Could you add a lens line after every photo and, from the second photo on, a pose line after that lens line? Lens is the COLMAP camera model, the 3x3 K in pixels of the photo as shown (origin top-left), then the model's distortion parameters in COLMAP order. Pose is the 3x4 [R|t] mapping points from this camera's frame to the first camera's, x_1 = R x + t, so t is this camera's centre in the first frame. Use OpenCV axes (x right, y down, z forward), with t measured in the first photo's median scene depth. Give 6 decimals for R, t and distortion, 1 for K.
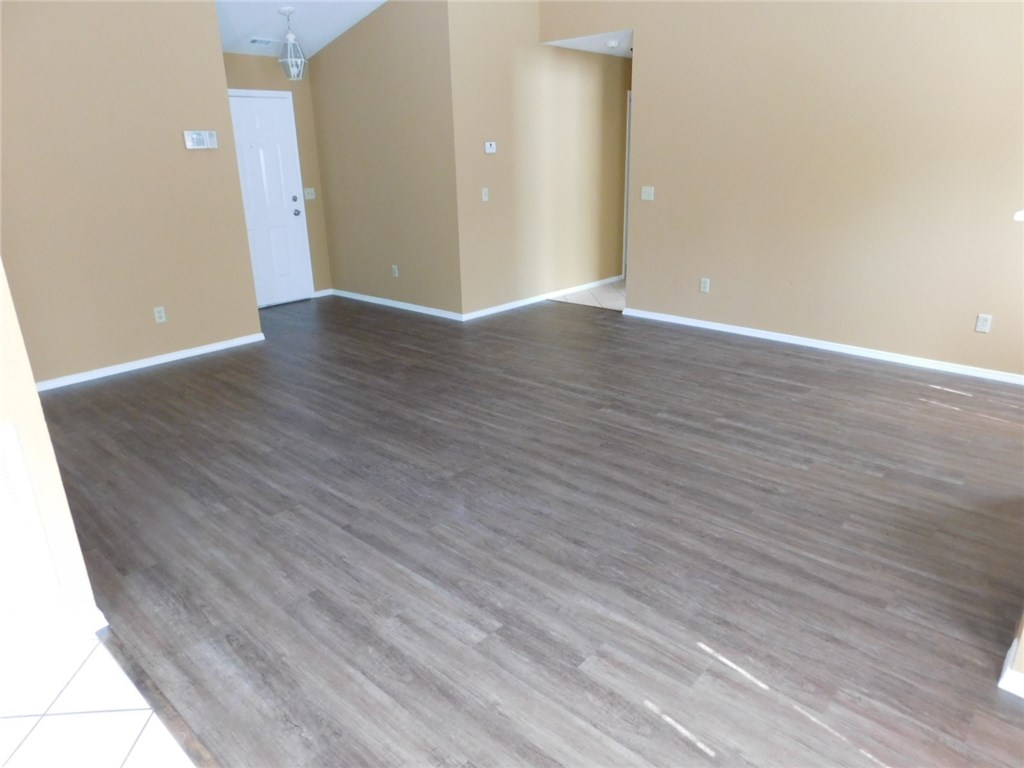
lens RADIAL K [[678.3, 0, 519.2], [0, 678.3, 382.8], [0, 0, 1]] dist [-0.033109, 0.003274]
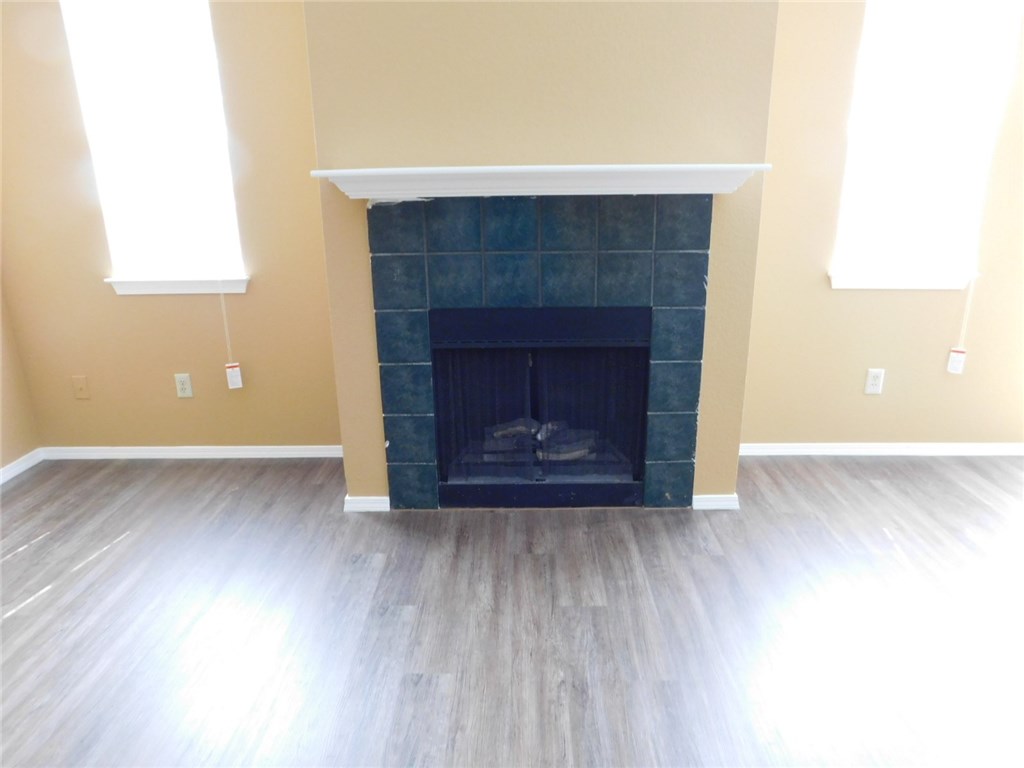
lens RADIAL K [[678.3, 0, 519.2], [0, 678.3, 382.8], [0, 0, 1]] dist [-0.033109, 0.003274]
pose [[-0.650314, -0.199021, 0.733132, 0.026551], [0.270092, 0.841441, 0.468004, -0.226729], [-0.710029, 0.502363, -0.493447, 0.808108]]
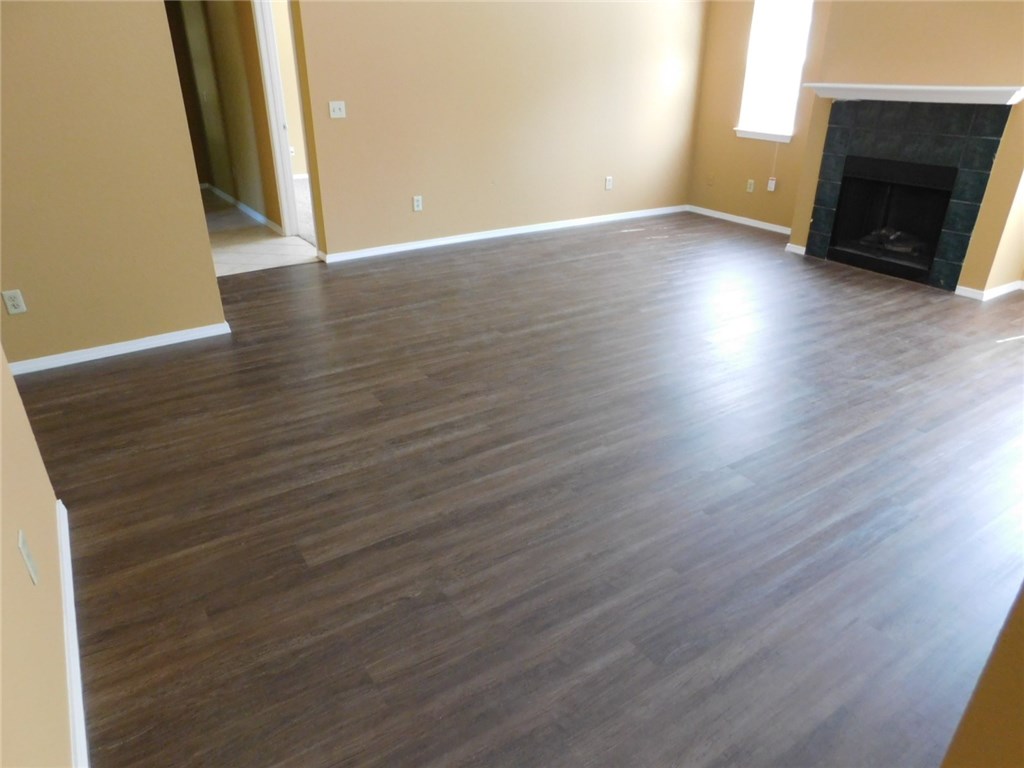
lens RADIAL K [[673.6, 0, 509.9], [0, 673.6, 388.4], [0, 0, 1]] dist [-0.094399, 0.080512]
pose [[0.267748, -0.408233, 0.872729, -0.784872], [0.310352, 0.894065, 0.322999, -0.222290], [-0.912136, 0.184371, 0.366080, 0.744016]]
